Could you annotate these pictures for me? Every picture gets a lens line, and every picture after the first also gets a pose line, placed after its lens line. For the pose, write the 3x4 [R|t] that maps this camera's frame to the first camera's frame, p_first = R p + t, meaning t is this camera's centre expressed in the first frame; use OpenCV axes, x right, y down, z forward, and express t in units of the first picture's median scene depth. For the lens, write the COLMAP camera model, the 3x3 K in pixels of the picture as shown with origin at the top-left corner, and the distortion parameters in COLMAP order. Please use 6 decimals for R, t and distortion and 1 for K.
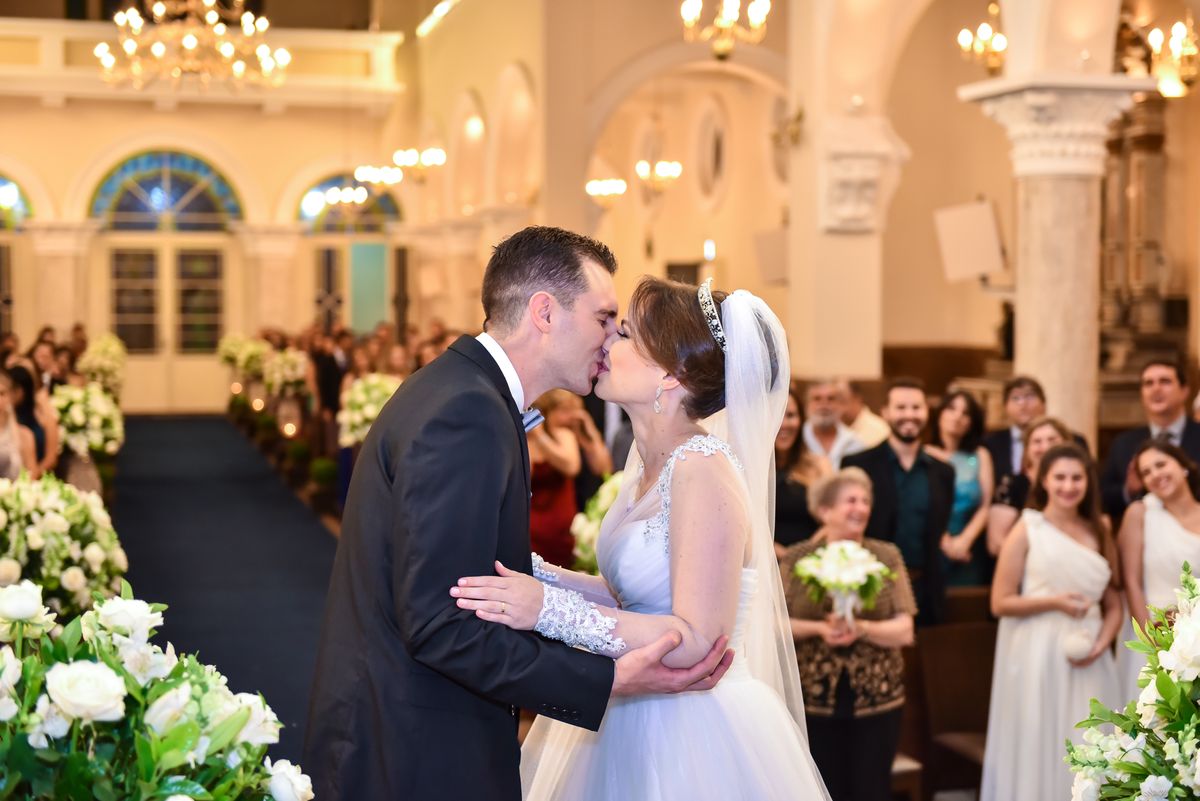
lens RADIAL K [[1988.7, 0, 600.0], [0, 1988.7, 400.5], [0, 0, 1]] dist [0.012777, 0.097874]
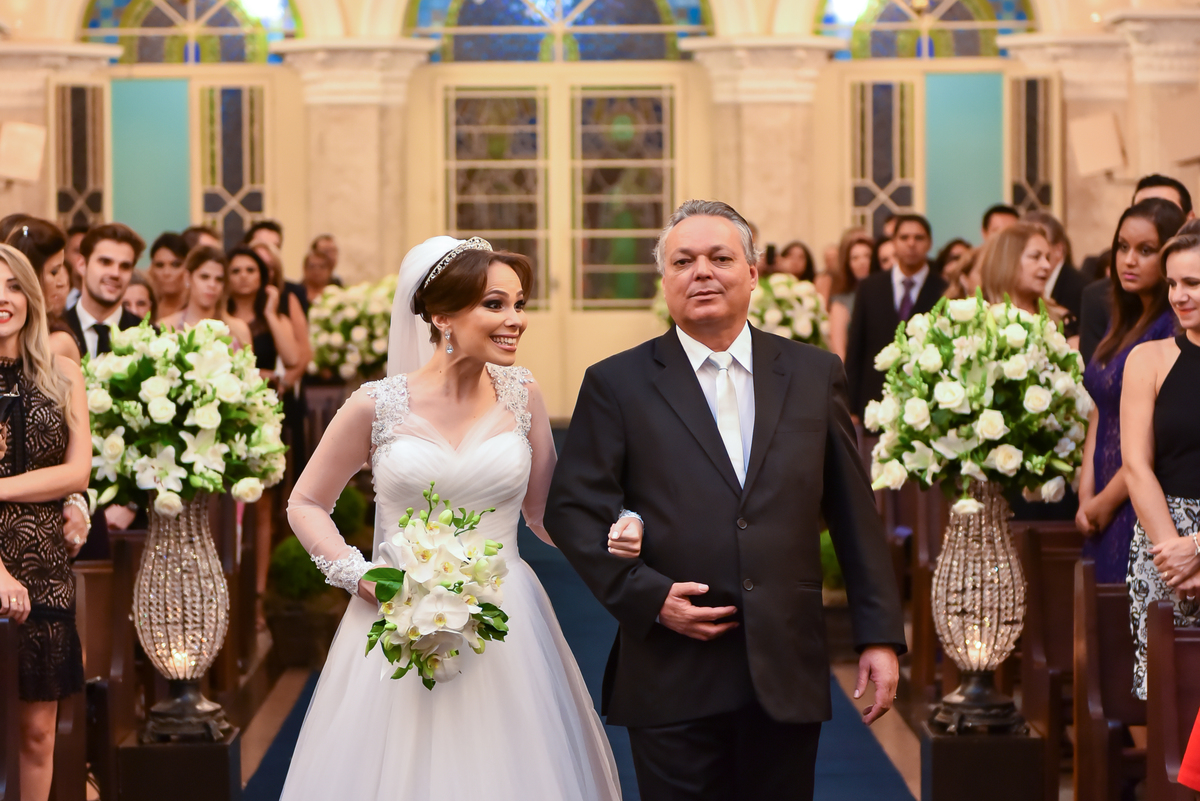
lens RADIAL K [[2356.2, 0, 600.0], [0, 2356.2, 400.5], [0, 0, 1]] dist [0.192960, -0.065306]
pose [[0.963324, 0.002492, -0.268328, -0.058290], [-0.006060, 0.999904, -0.012467, 0.011007], [0.268271, 0.013636, 0.963247, 0.531184]]
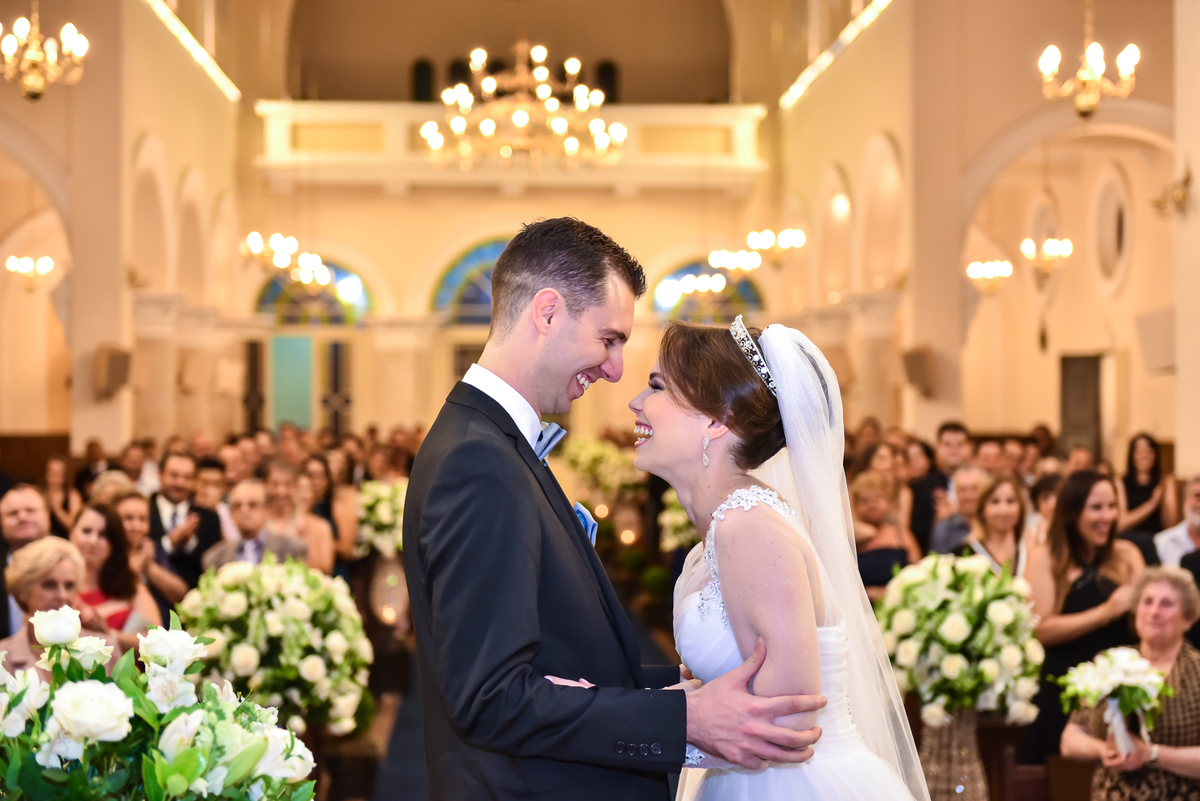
lens RADIAL K [[2236.7, 0, 600.0], [0, 2236.7, 400.5], [0, 0, 1]] dist [0.058839, -0.056142]
pose [[0.977237, -0.002503, -0.212135, 0.054031], [-0.010129, 0.998240, -0.058439, 0.013241], [0.211908, 0.059257, 0.975491, -0.009894]]
